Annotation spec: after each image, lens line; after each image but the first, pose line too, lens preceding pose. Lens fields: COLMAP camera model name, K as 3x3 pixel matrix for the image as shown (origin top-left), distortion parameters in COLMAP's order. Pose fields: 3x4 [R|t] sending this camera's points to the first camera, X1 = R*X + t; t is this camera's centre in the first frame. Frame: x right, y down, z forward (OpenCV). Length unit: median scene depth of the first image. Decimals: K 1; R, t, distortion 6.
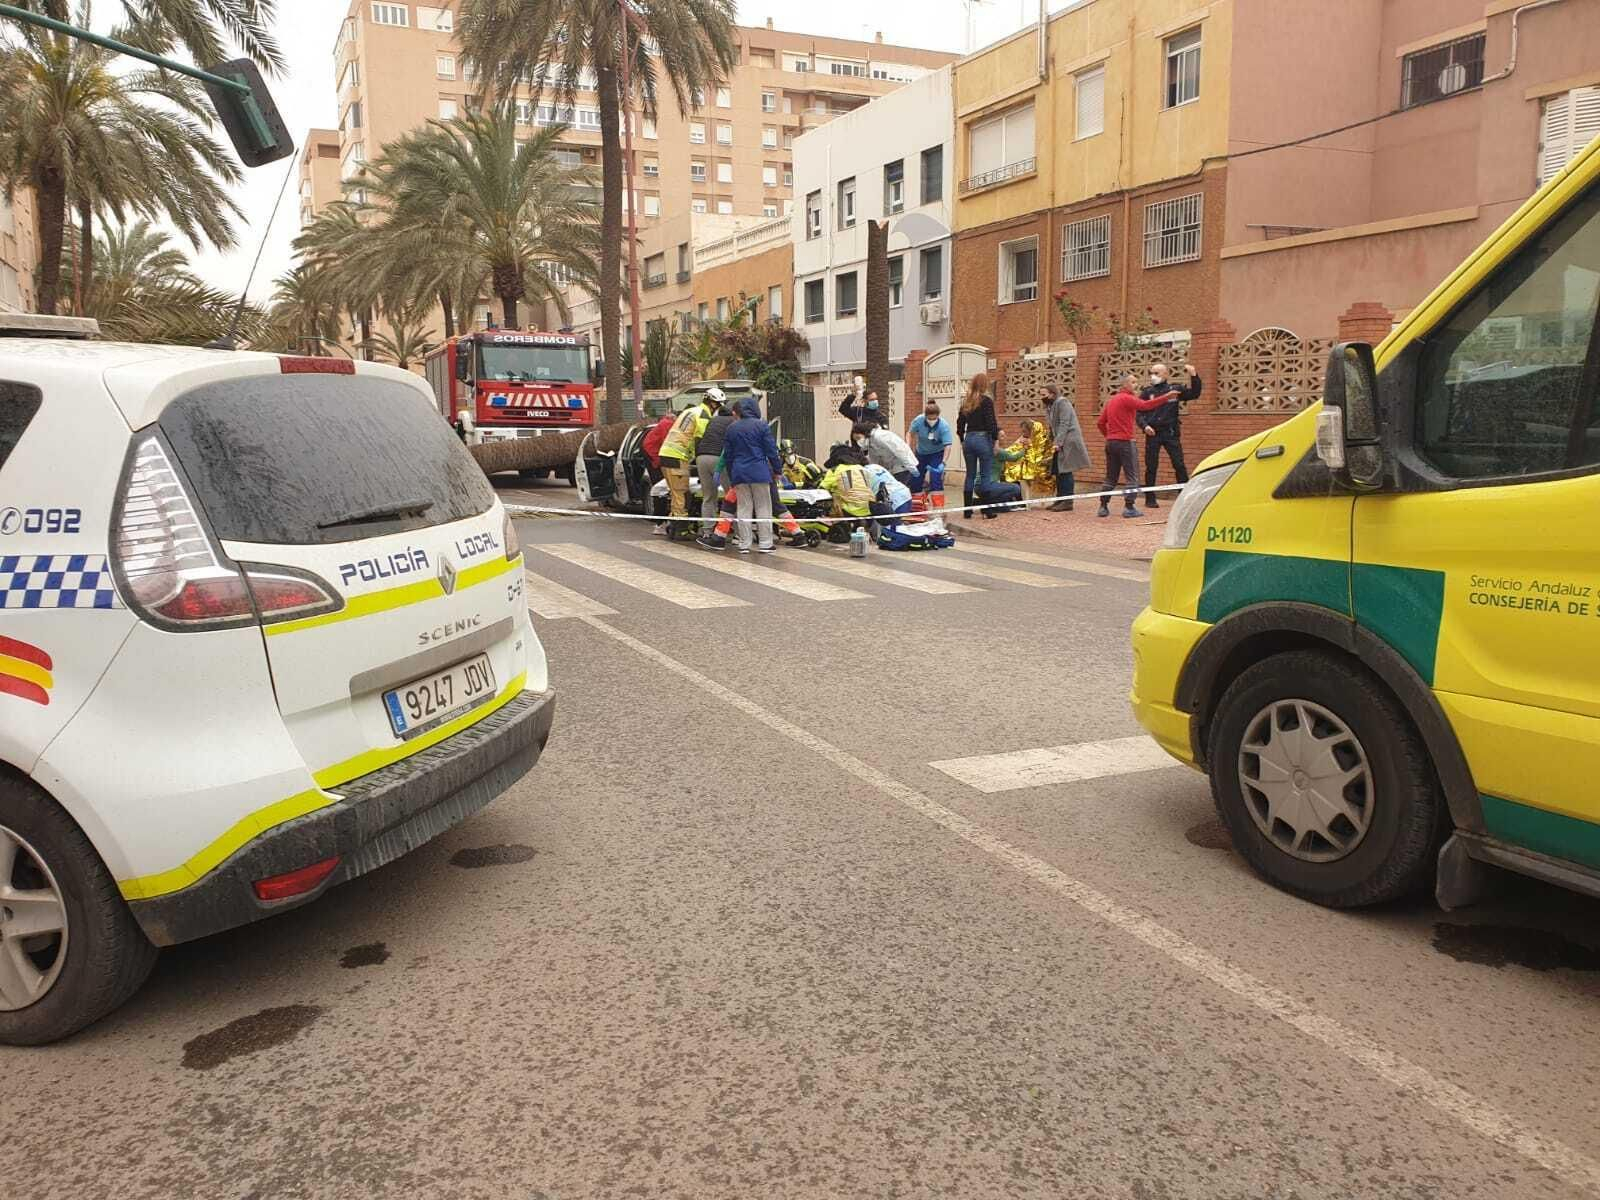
lens RADIAL K [[1236.2, 0, 792.9], [0, 1236.2, 583.9], [0, 0, 1]] dist [0.009737, 0.007398]
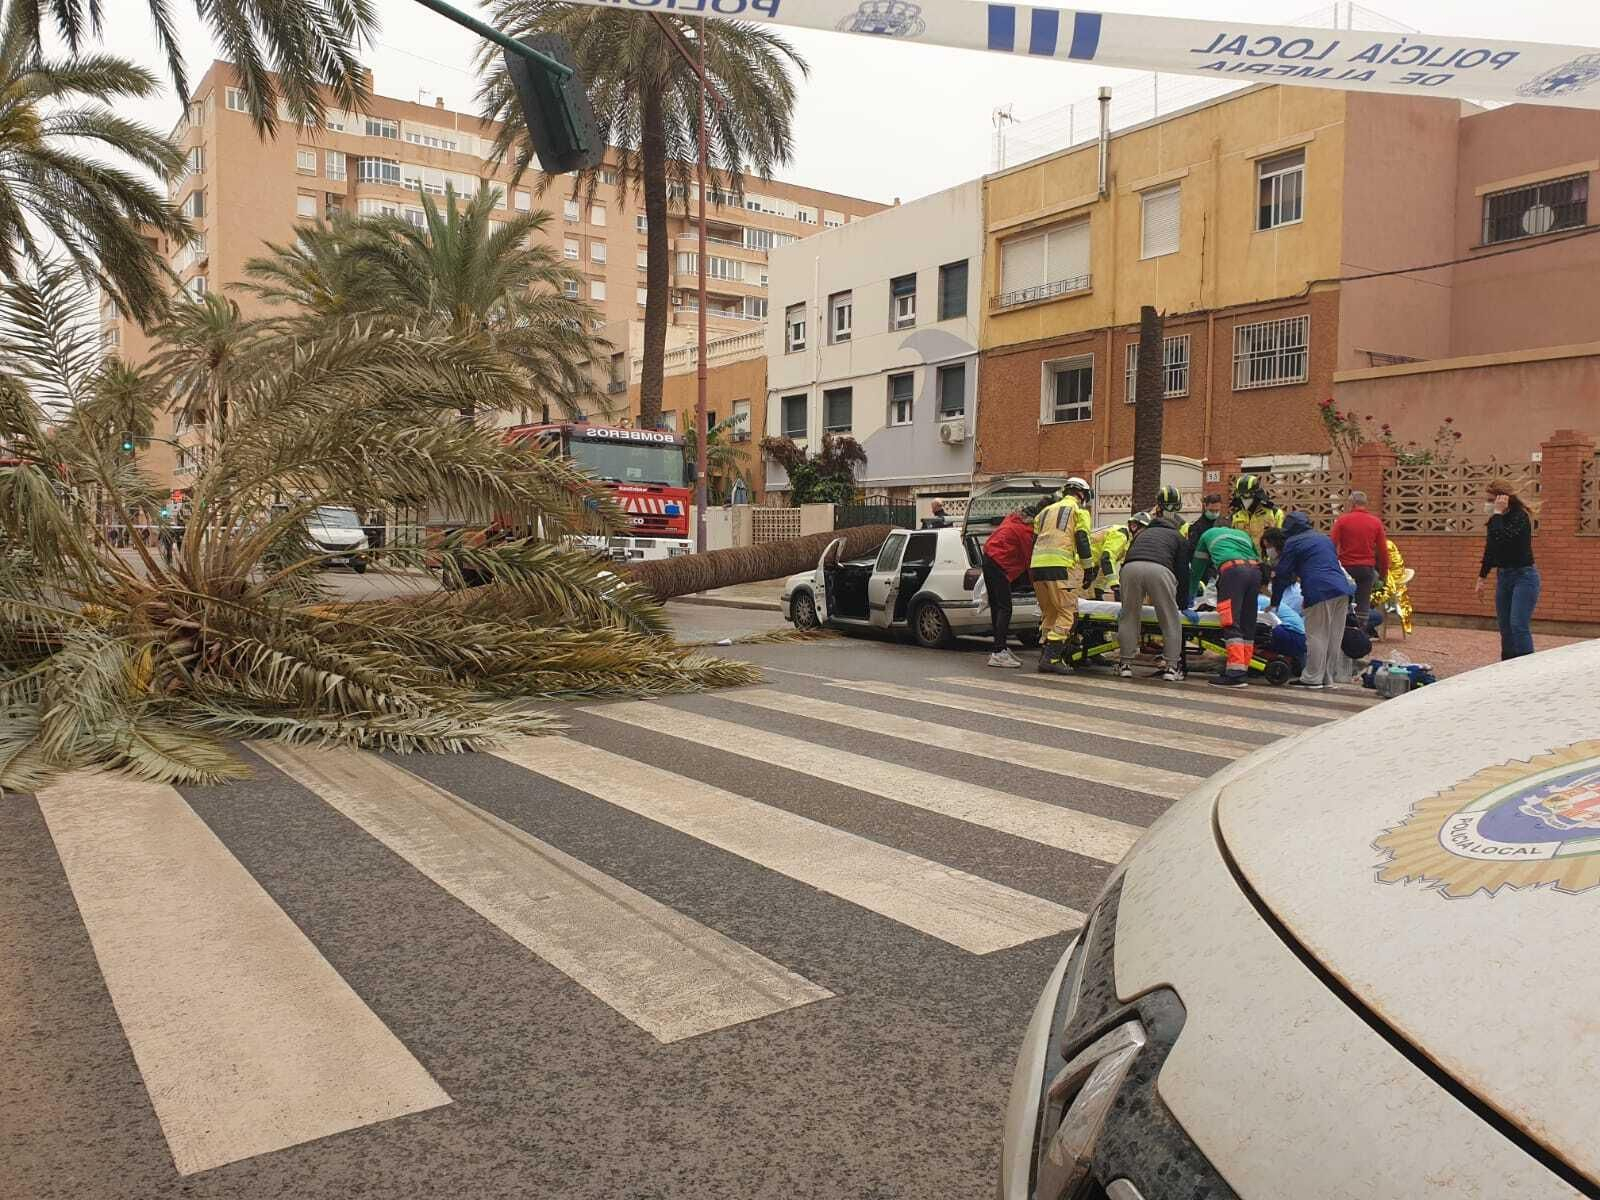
lens RADIAL K [[1234.7, 0, 819.2], [0, 1234.7, 606.8], [0, 0, 1]] dist [0.008063, 0.013813]
pose [[0.983580, 0.015130, 0.179839, -0.222582], [0.000215, 0.996381, -0.084998, -0.005872], [-0.180474, 0.083641, 0.980017, 0.141145]]
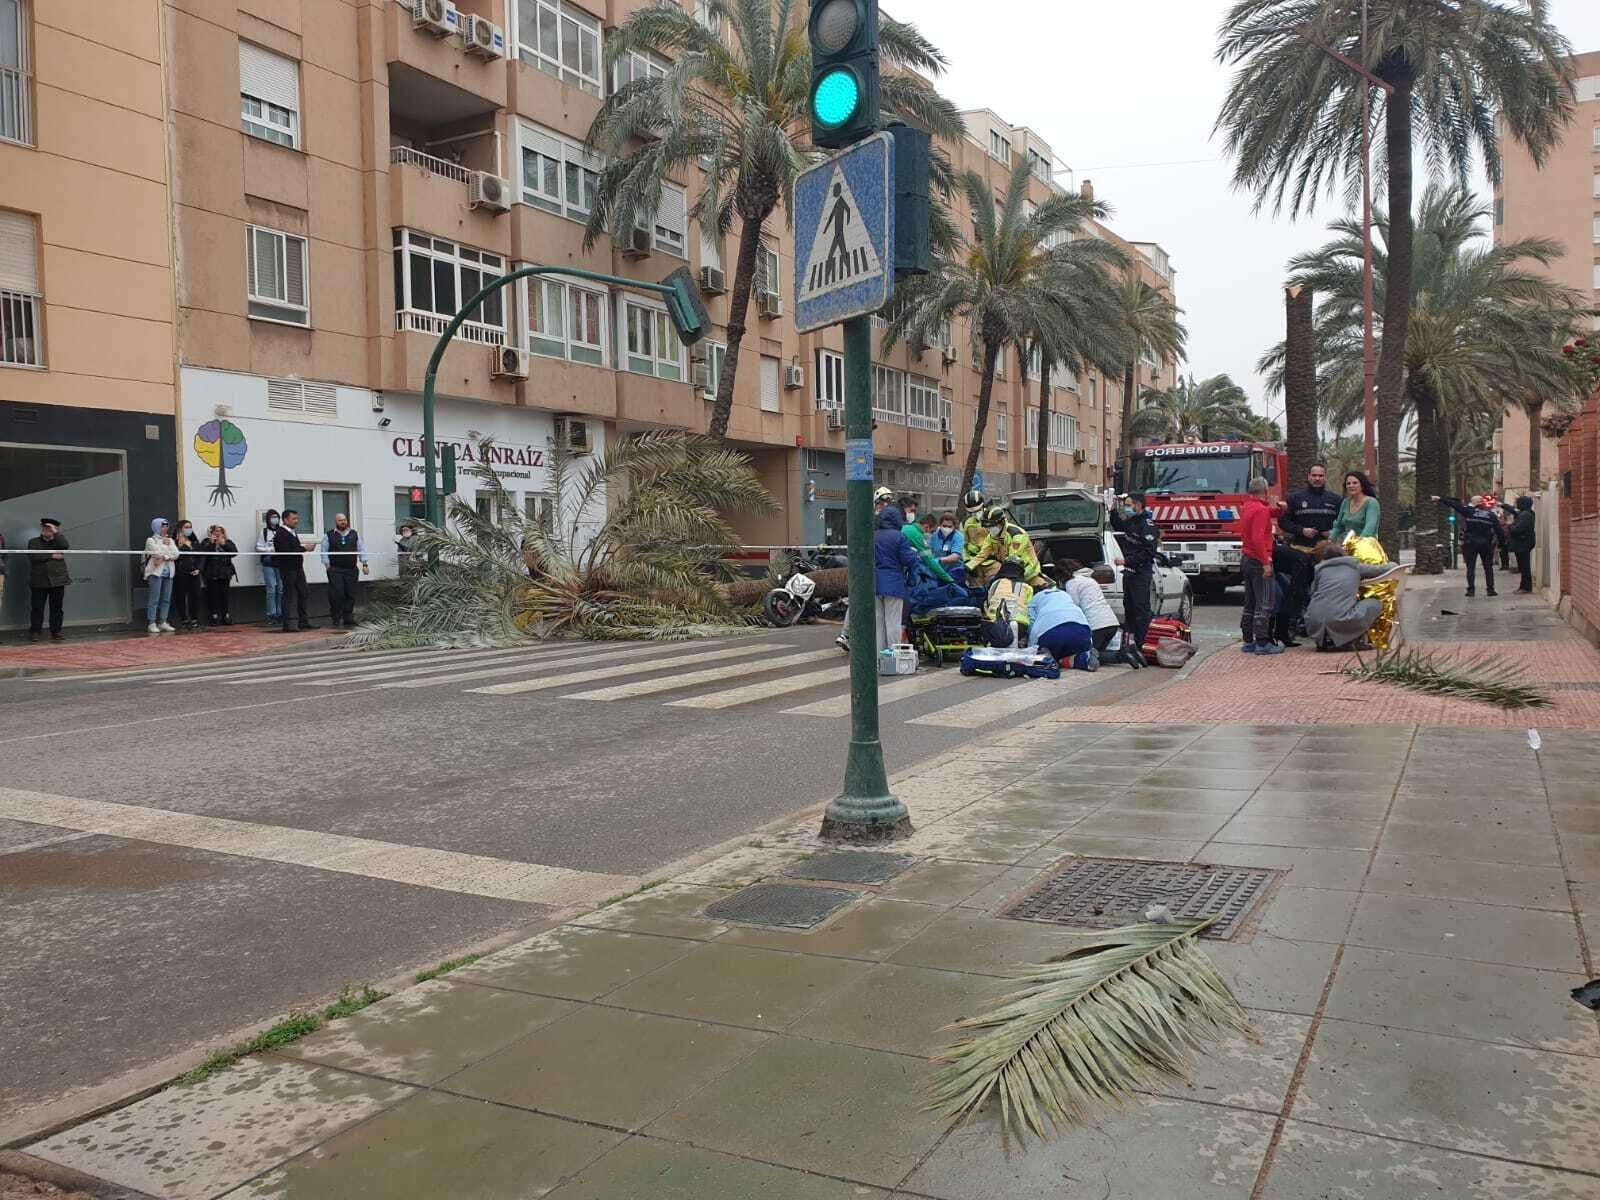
lens RADIAL K [[1229.3, 0, 808.2], [0, 1229.3, 576.1], [0, 0, 1]] dist [0.107905, -0.221574]
pose [[0.601929, 0.015075, -0.798407, 0.368012], [-0.094163, 0.994186, -0.052220, -0.021347], [0.792978, 0.106613, 0.599849, 0.188673]]
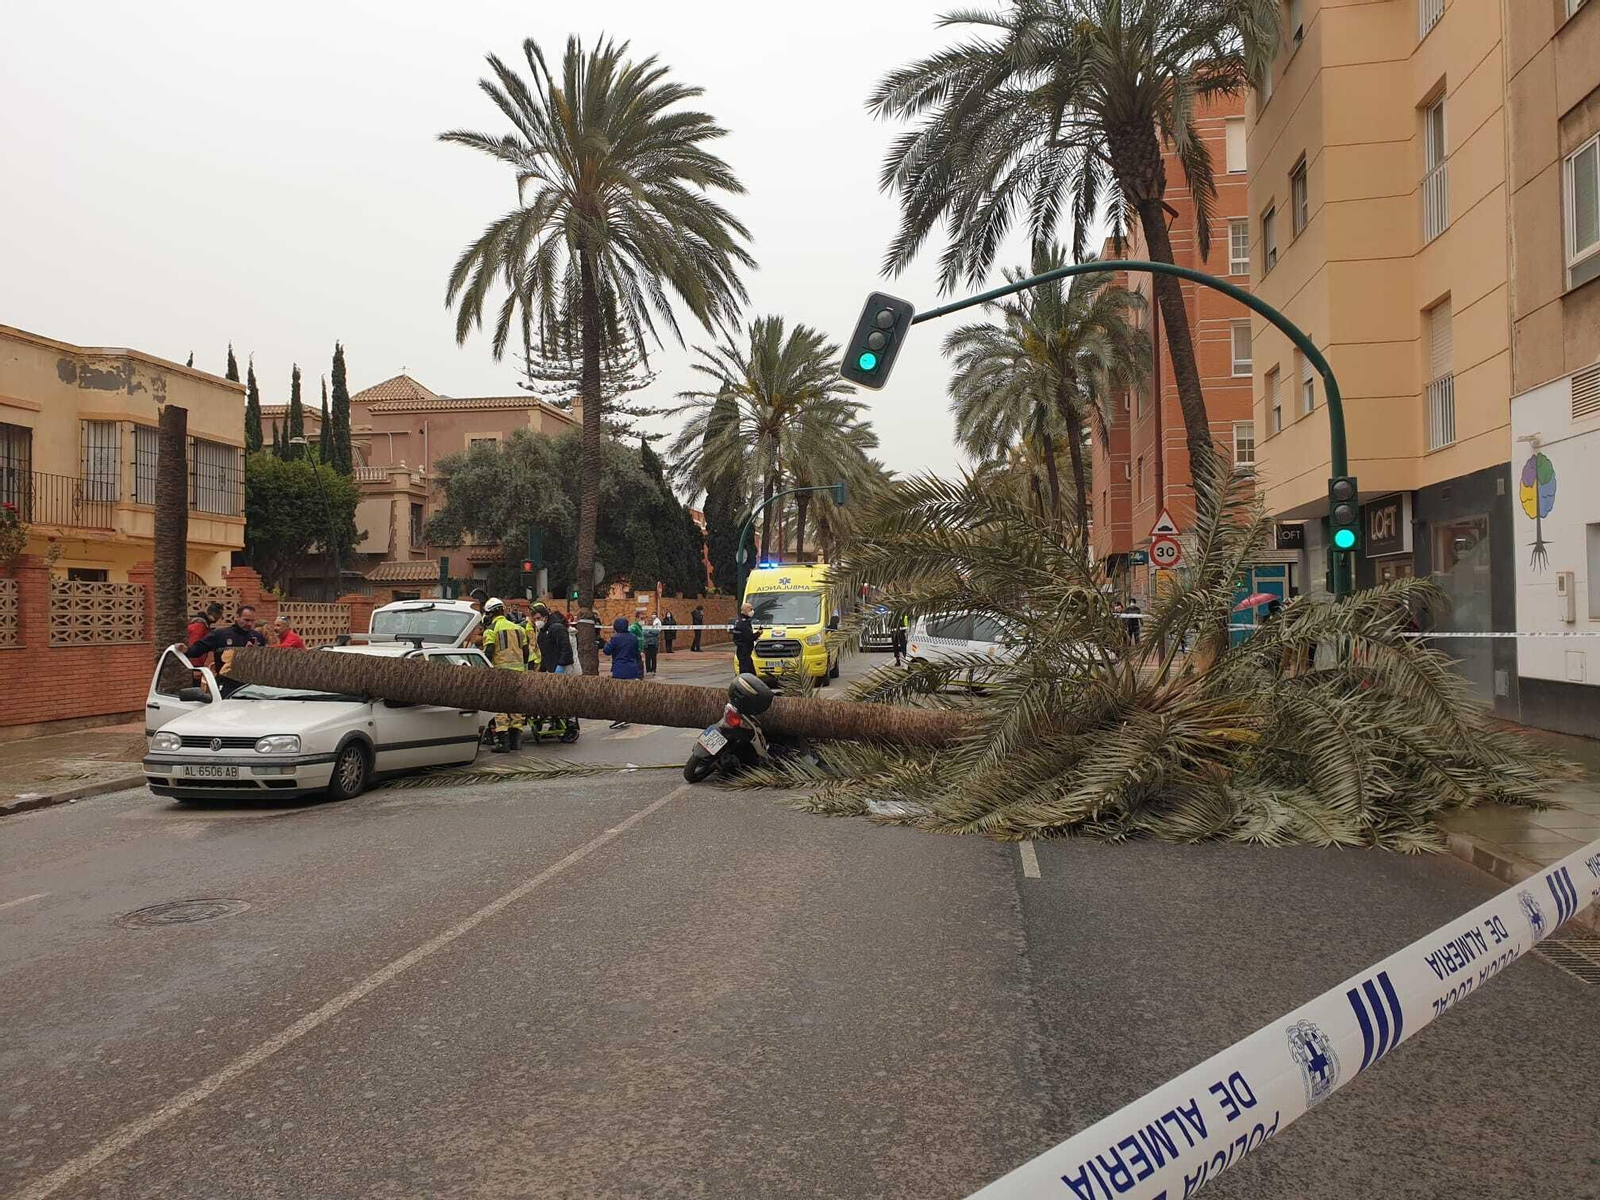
lens RADIAL K [[1249.4, 0, 798.7], [0, 1249.4, 576.3], [0, 0, 1]] dist [0.021824, 0.003722]
pose [[-0.835558, 0.036989, 0.548156, -0.532421], [0.093657, 0.992717, 0.075775, -0.147971], [-0.541361, 0.114653, -0.832936, 1.056174]]
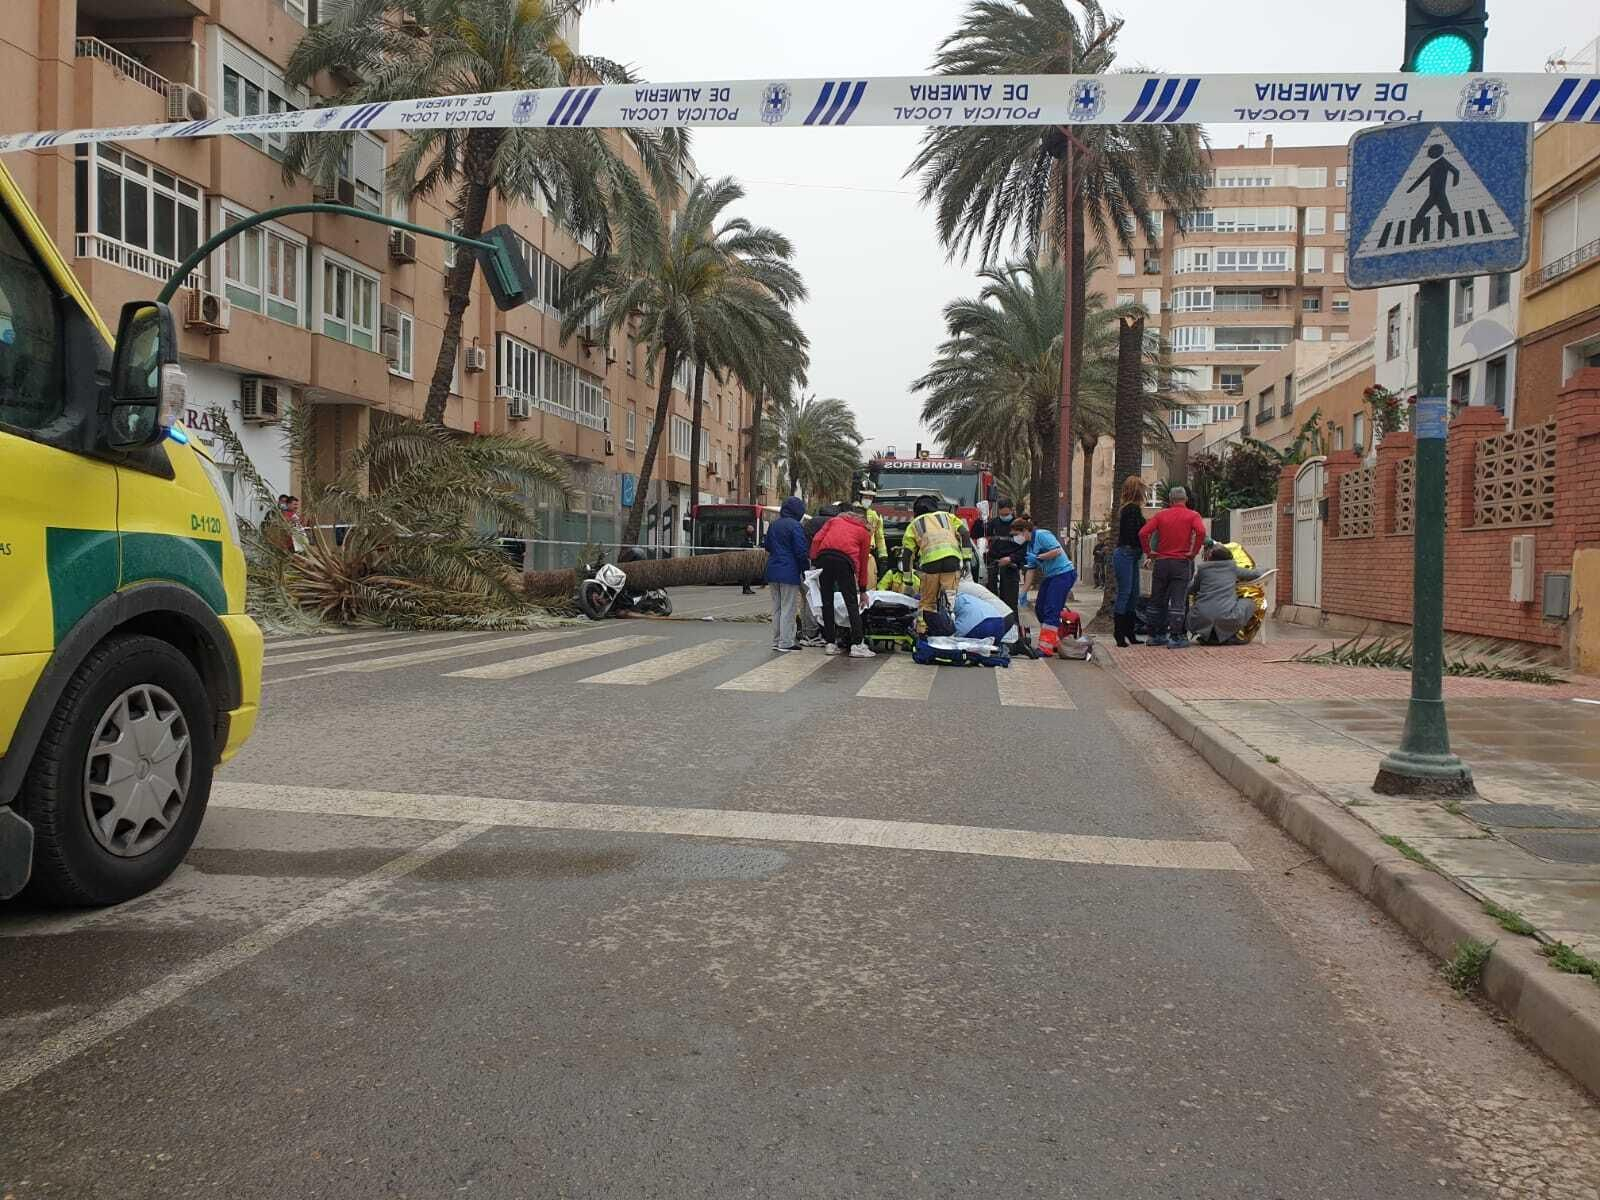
lens RADIAL K [[1234.7, 0, 823.0], [0, 1234.7, 586.3], [0, 0, 1]] dist [0.014241, 0.002673]
pose [[0.845794, 0.037116, -0.532218, 0.252009], [-0.098736, 0.991234, -0.087782, 0.000889], [0.524294, 0.126794, 0.842044, 0.103294]]
